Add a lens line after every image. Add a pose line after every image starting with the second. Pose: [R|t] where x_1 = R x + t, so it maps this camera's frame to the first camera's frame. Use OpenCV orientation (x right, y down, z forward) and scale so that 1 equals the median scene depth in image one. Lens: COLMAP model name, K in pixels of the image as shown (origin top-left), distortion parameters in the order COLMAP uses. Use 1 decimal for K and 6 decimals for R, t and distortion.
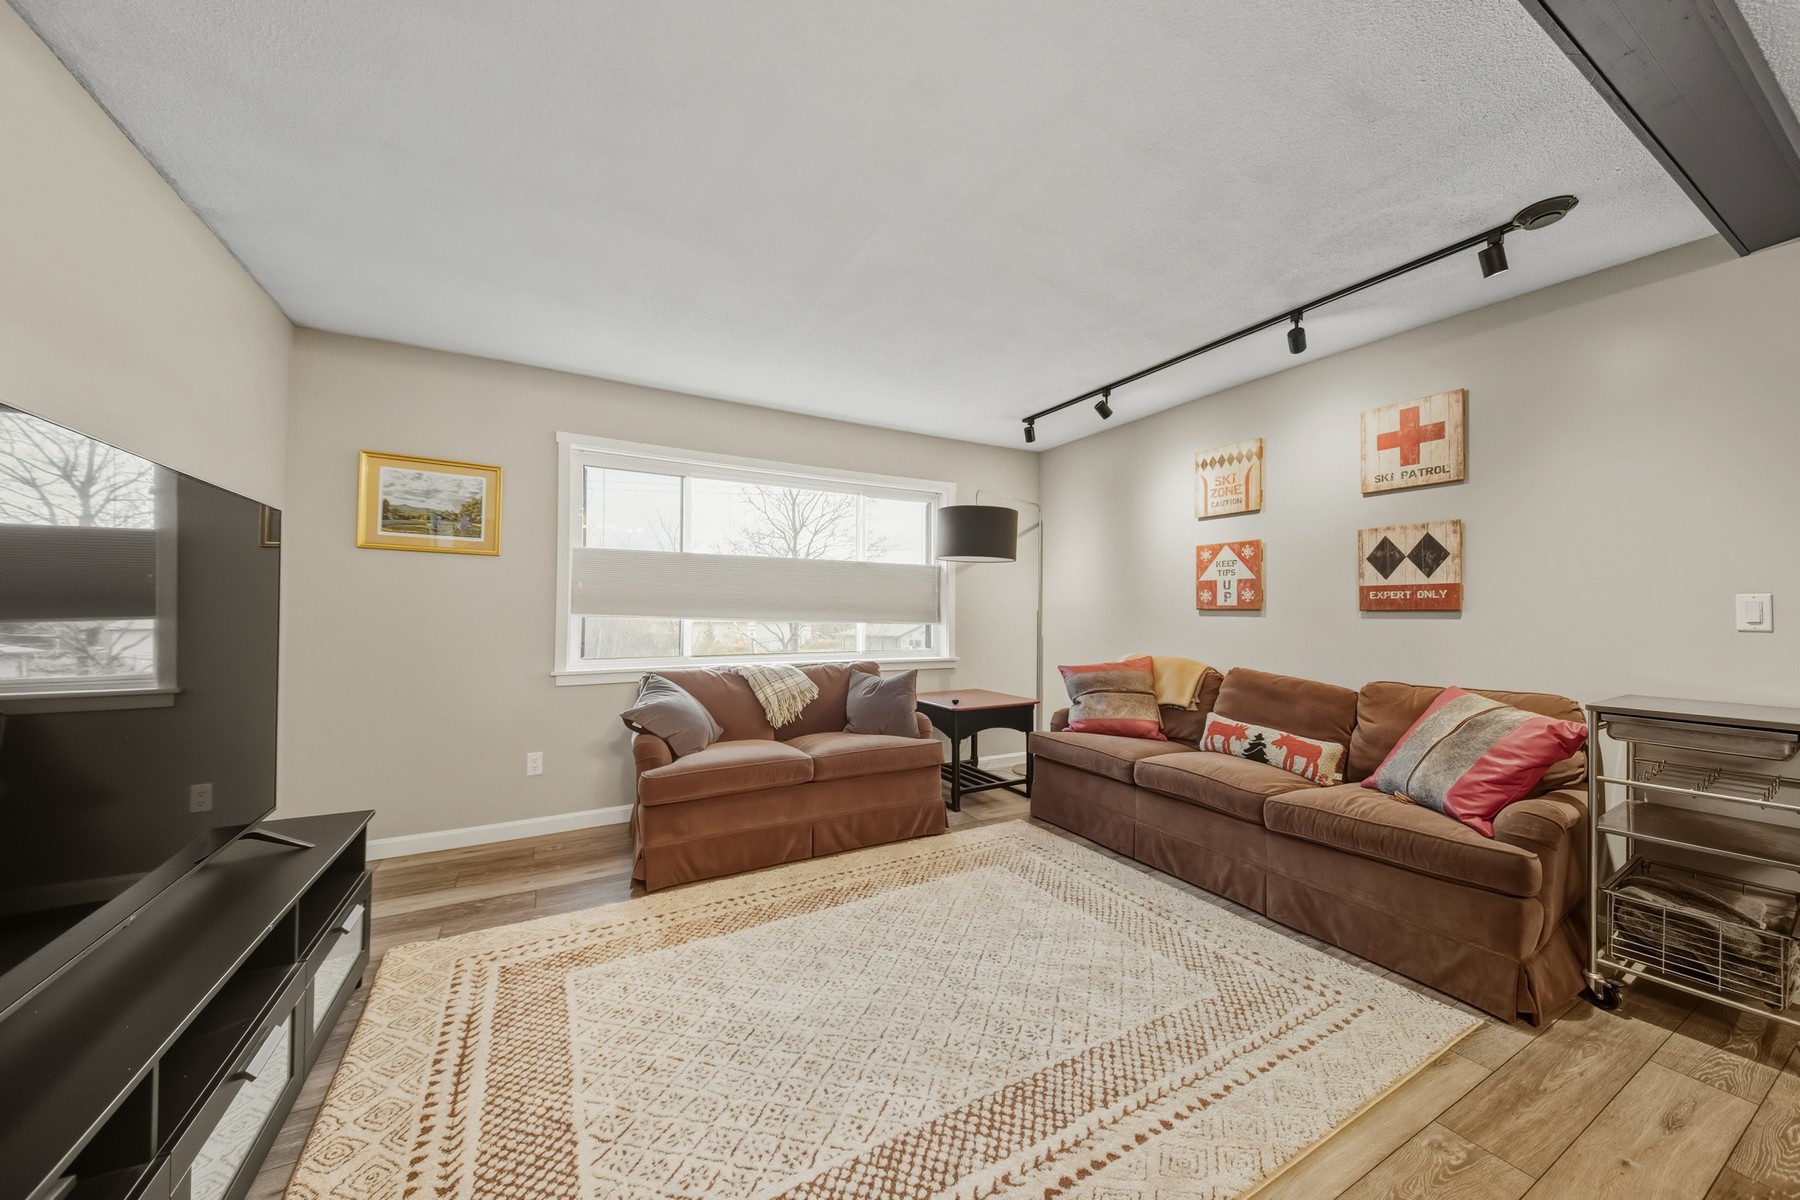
lens RADIAL K [[633.5, 0, 899.2], [0, 633.5, 597.8], [0, 0, 1]] dist [0.024425, -0.000313]
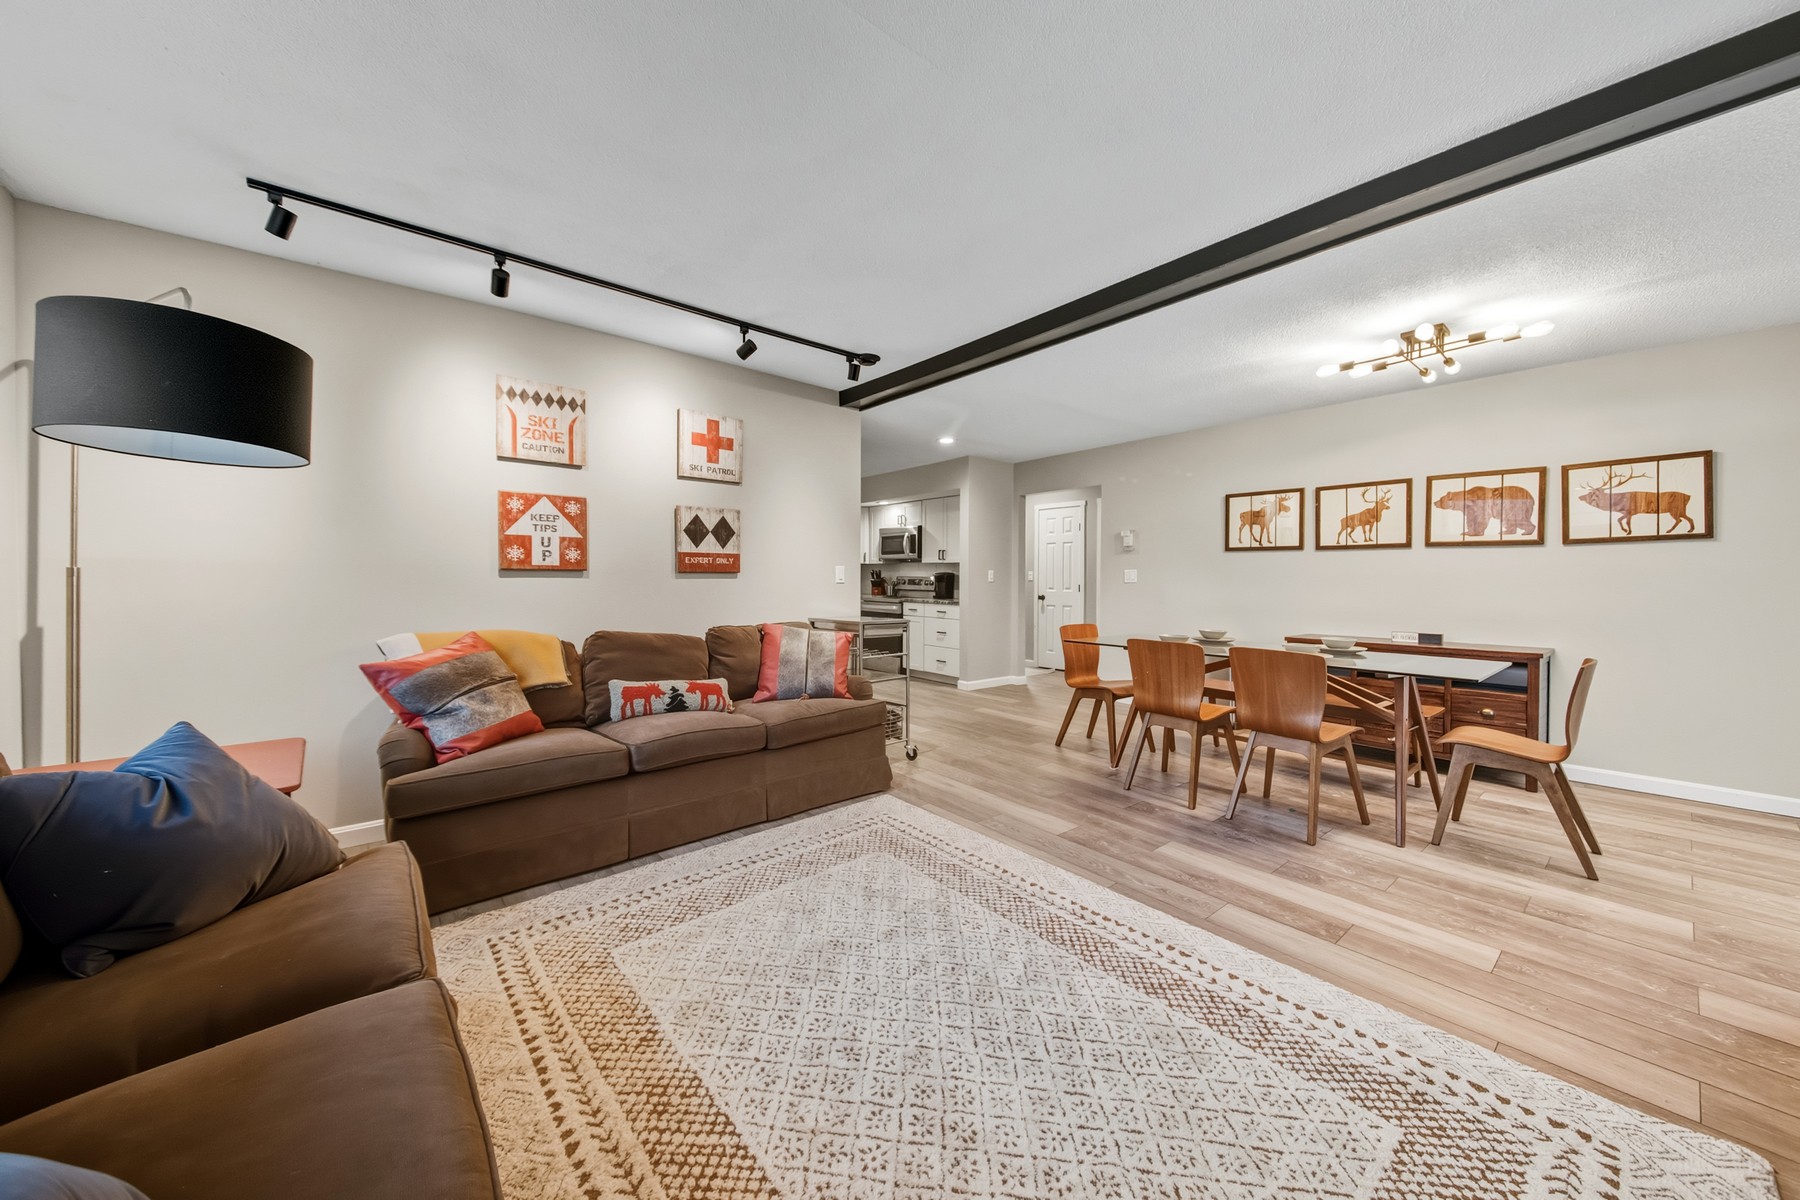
lens RADIAL K [[633.5, 0, 901.1], [0, 633.5, 590.5], [0, 0, 1]] dist [0.024425, -0.000313]
pose [[-0.189950, -0.022995, 0.981525, -0.543243], [-0.026708, 0.999477, 0.018247, 0.021346], [-0.981431, -0.022748, -0.190464, 0.815609]]
